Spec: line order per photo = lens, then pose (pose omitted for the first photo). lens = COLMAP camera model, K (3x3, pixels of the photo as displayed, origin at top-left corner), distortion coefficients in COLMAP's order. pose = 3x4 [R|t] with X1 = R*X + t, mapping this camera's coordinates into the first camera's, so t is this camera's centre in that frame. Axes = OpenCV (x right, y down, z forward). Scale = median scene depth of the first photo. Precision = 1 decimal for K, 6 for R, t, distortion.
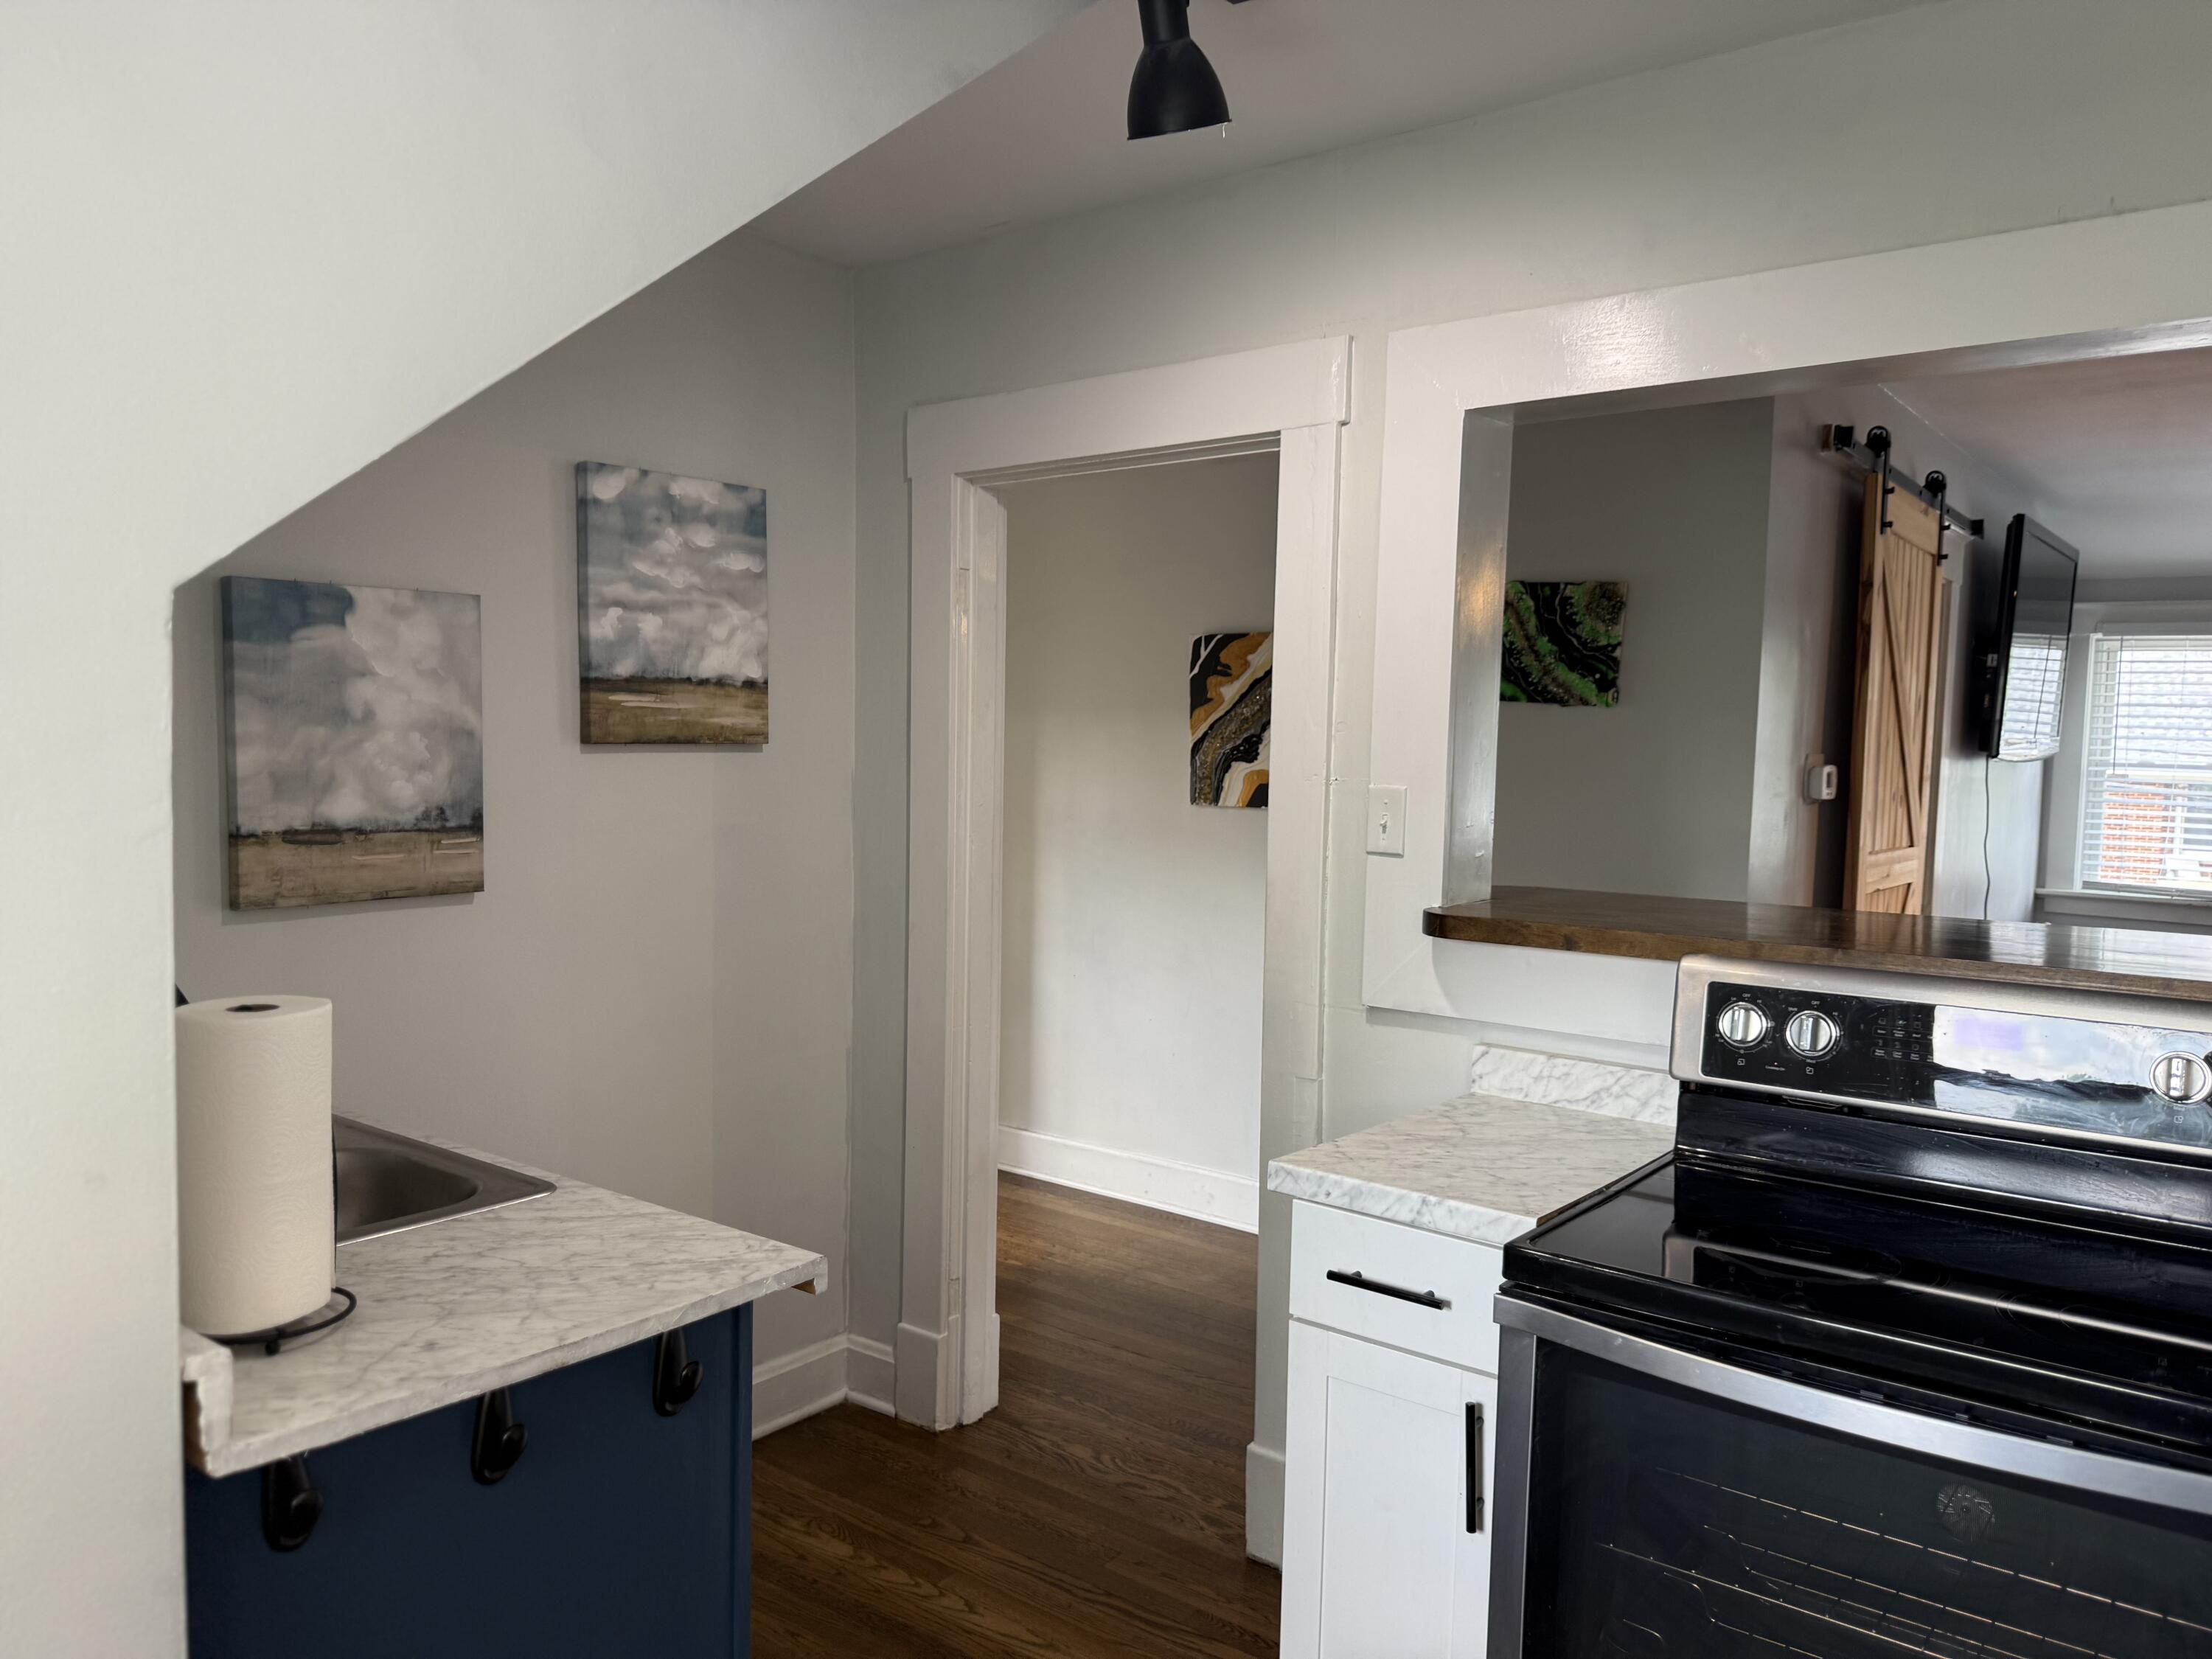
lens RADIAL K [[1549.3, 0, 1104.9], [0, 1549.3, 835.0], [0, 0, 1]] dist [0.001344, 0.000087]
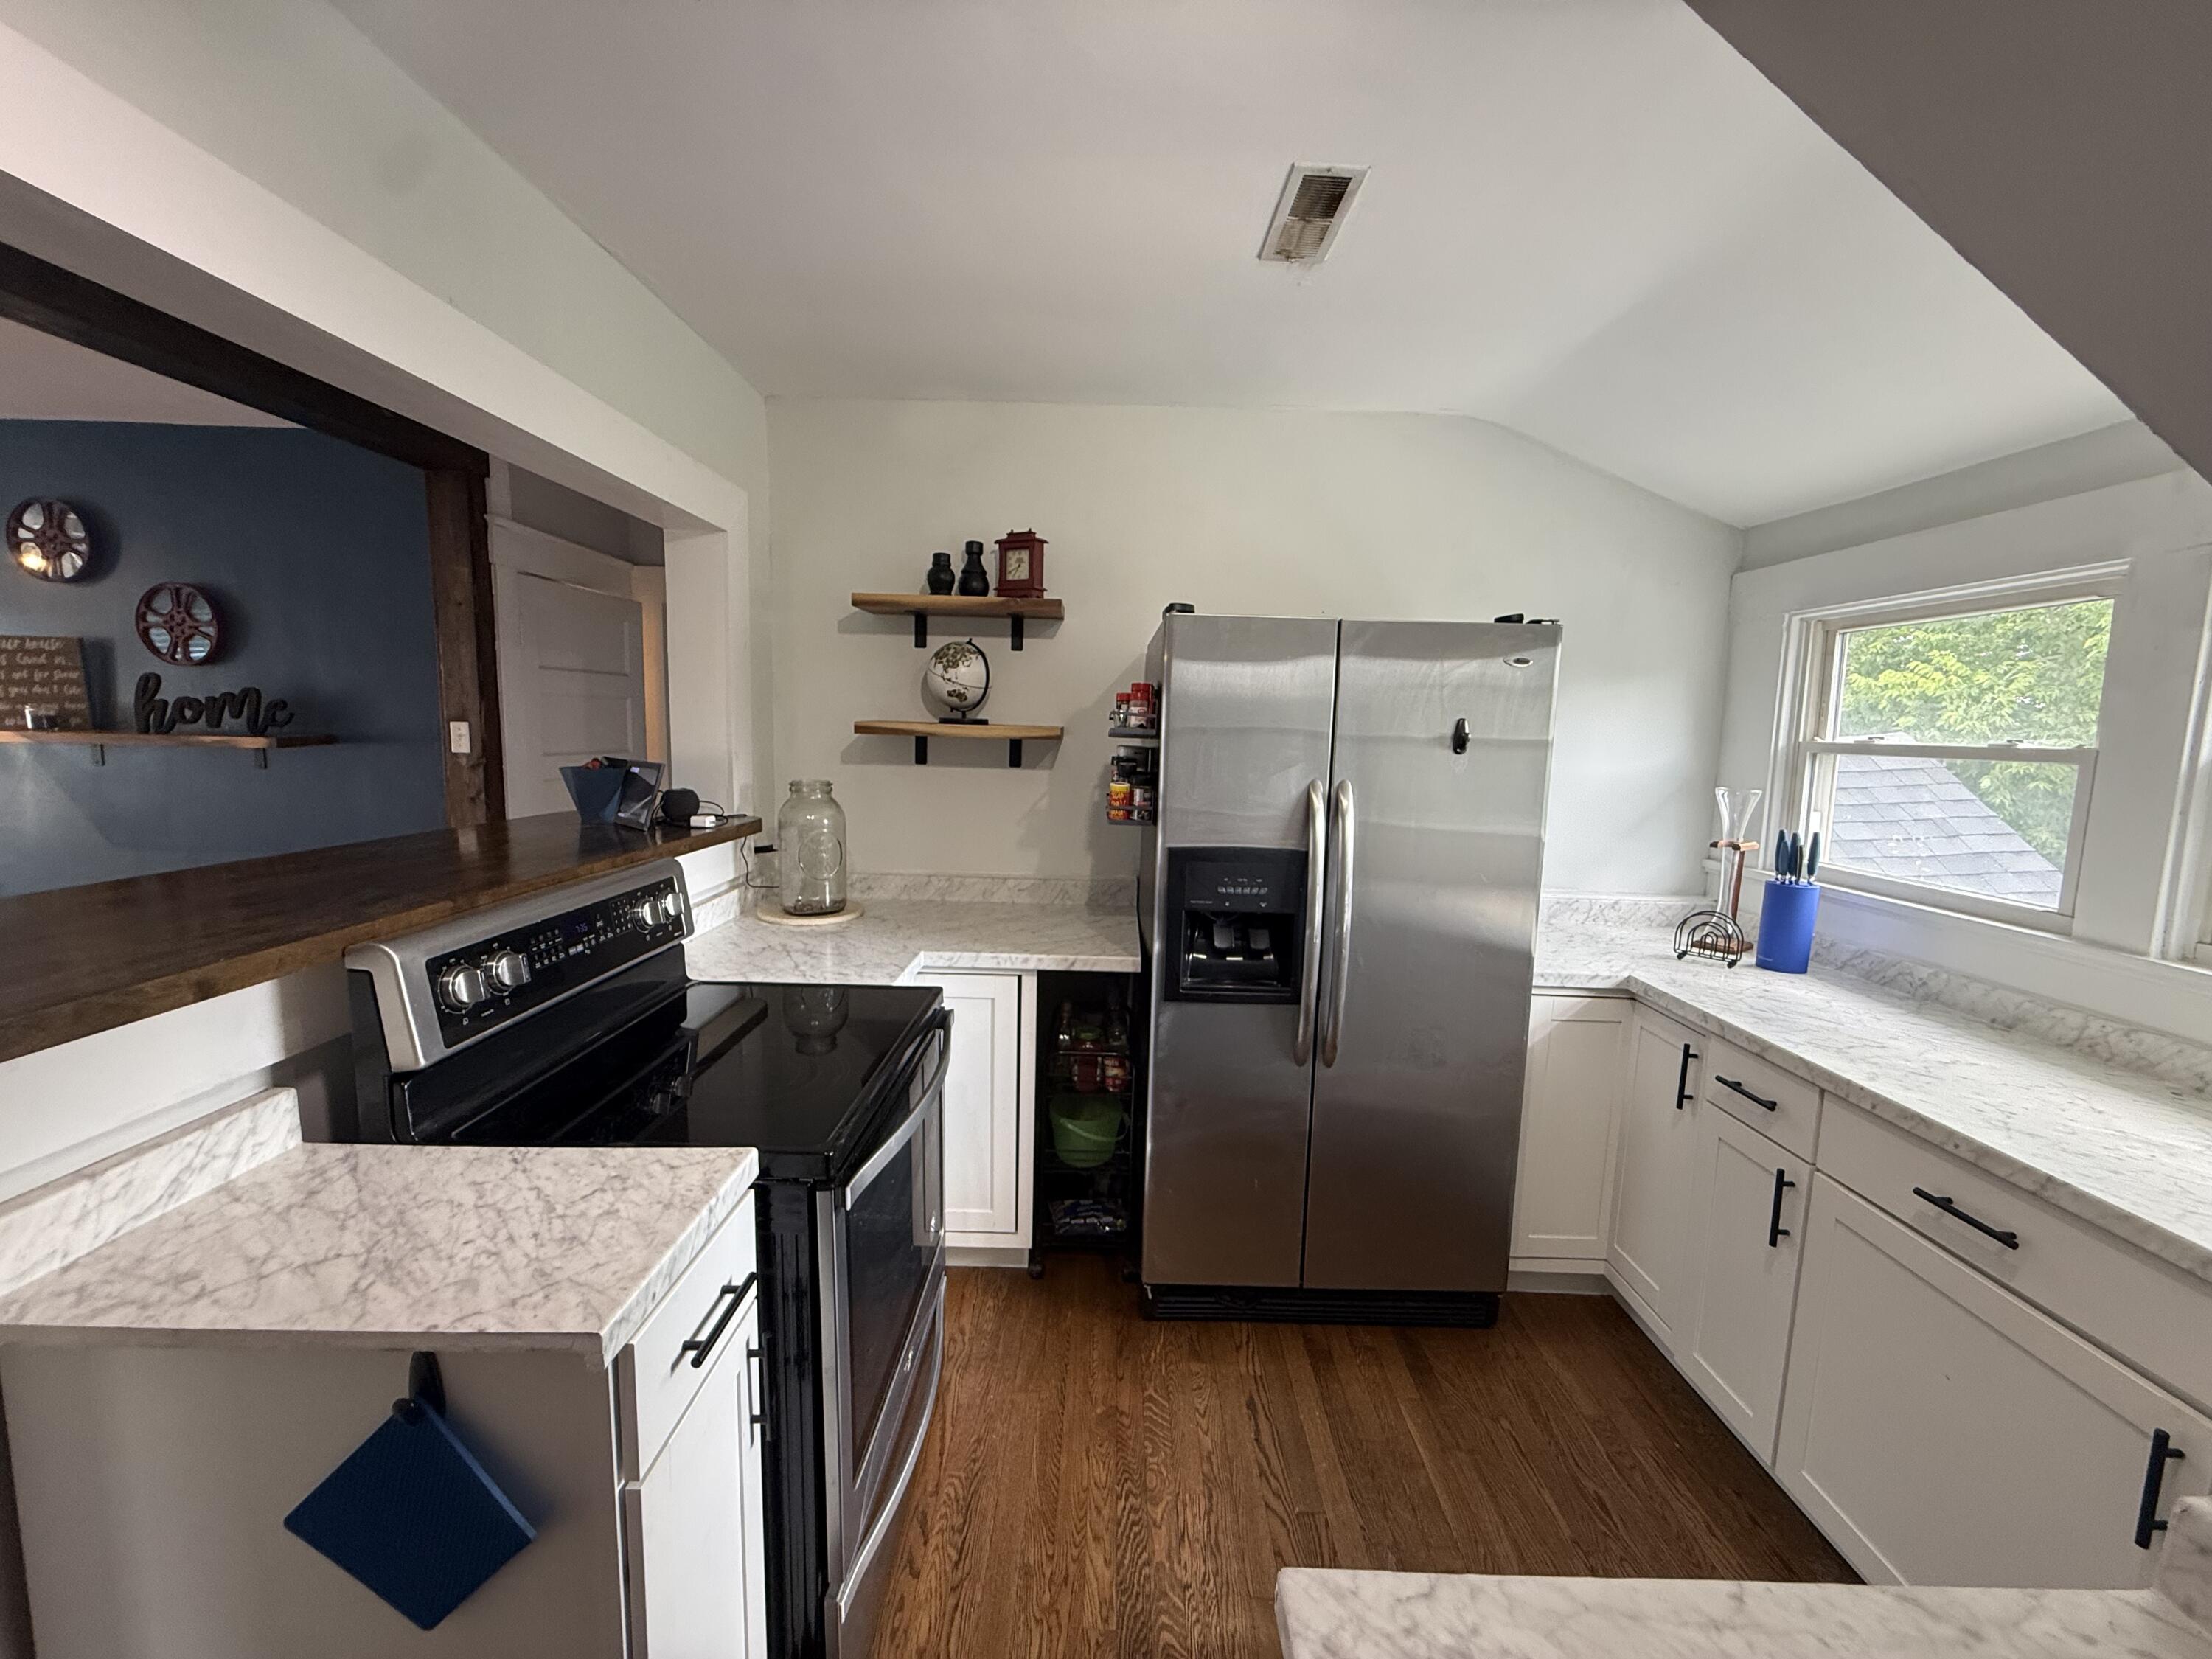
lens RADIAL K [[879.3, 0, 1106.4], [0, 879.3, 831.7], [0, 0, 1]] dist [0.000333, 0.000092]
pose [[-0.596449, -0.127692, 0.792429, -0.287521], [0.016002, 0.985176, 0.170796, -0.071045], [-0.802492, 0.114551, -0.585564, 0.920484]]
